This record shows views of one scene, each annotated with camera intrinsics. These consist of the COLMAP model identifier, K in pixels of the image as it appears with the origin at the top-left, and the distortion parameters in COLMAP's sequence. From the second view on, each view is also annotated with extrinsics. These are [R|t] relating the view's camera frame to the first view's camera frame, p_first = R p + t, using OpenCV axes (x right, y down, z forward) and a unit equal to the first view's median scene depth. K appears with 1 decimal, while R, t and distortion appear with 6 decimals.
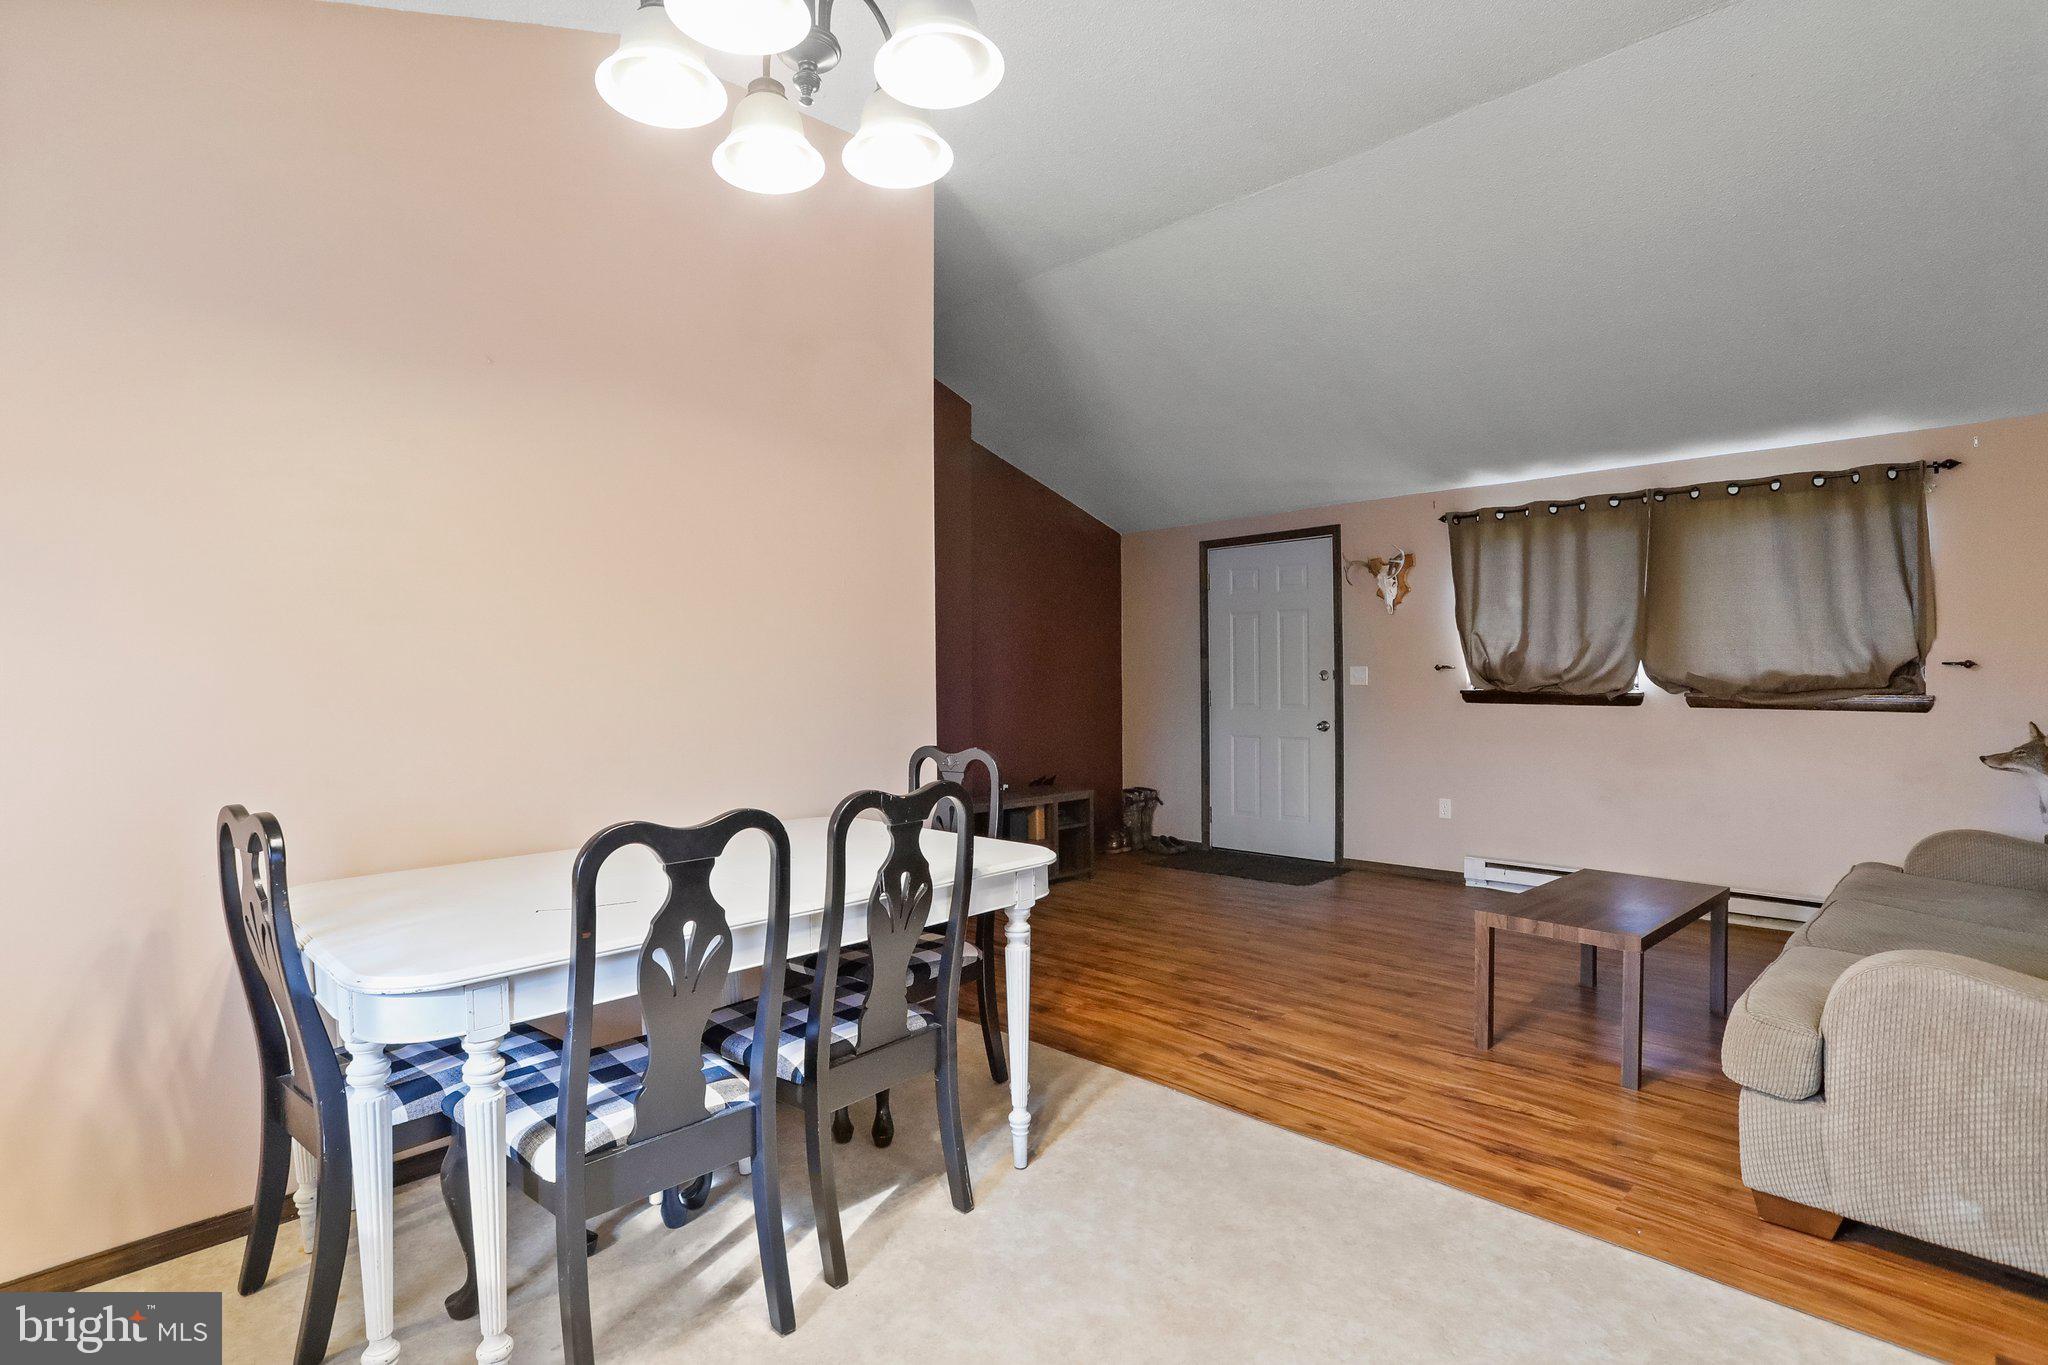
lens RADIAL K [[1010.1, 0, 1025.5], [0, 1010.1, 673.8], [0, 0, 1]] dist [-0.063343, 0.045354]
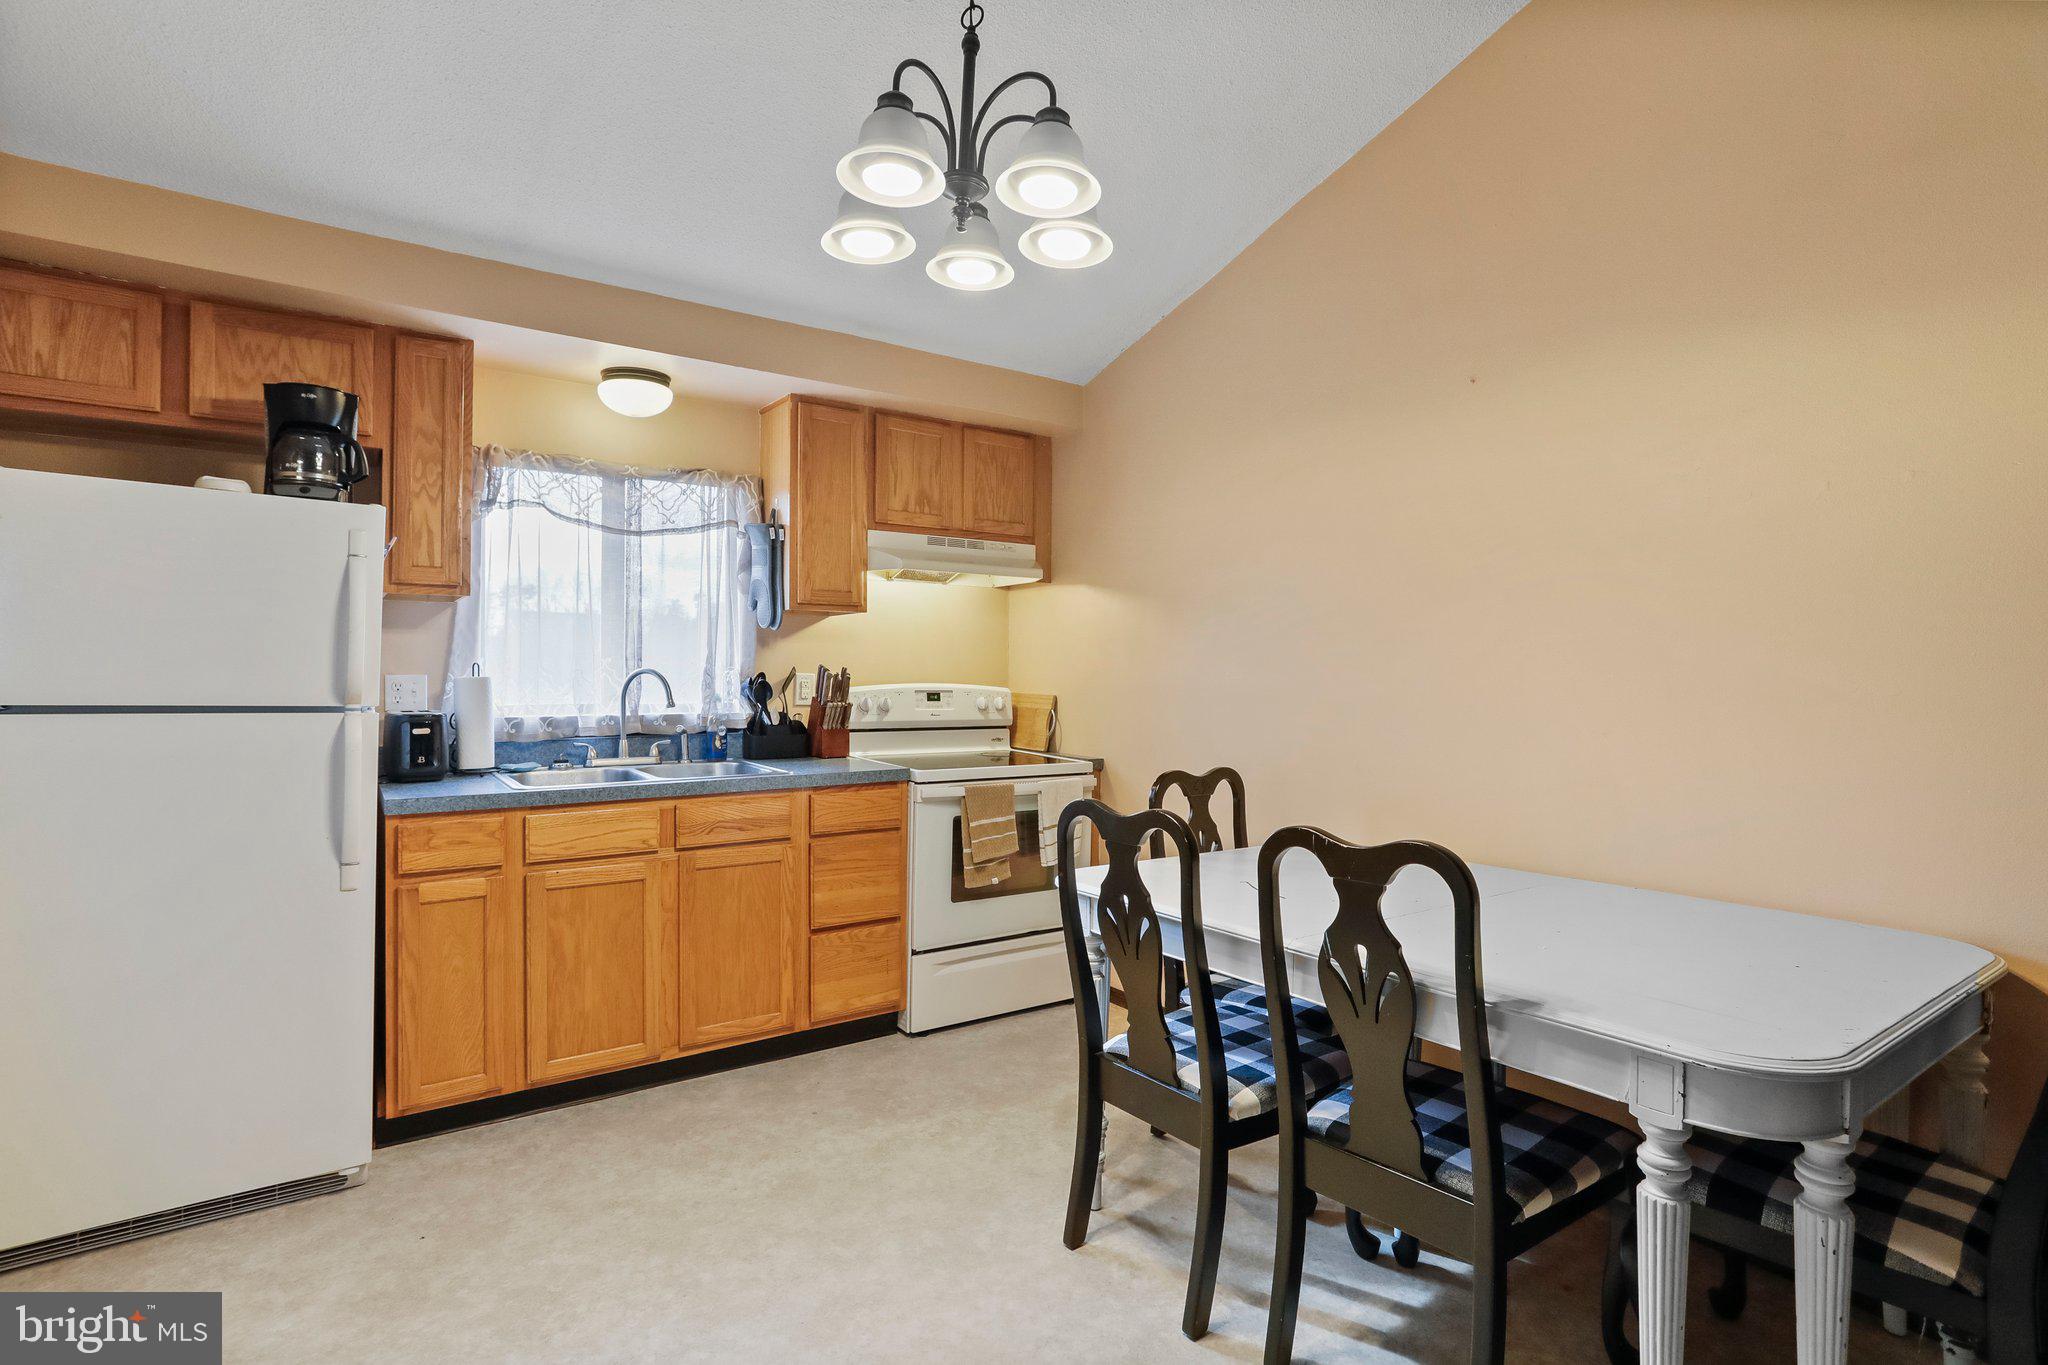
lens RADIAL K [[1010.1, 0, 1025.5], [0, 1010.1, 673.8], [0, 0, 1]] dist [-0.063343, 0.045354]
pose [[-0.177505, 0.005237, -0.984106, 0.308732], [-0.011498, 0.999907, 0.007395, -0.007921], [0.984053, 0.012628, -0.177428, 0.383500]]
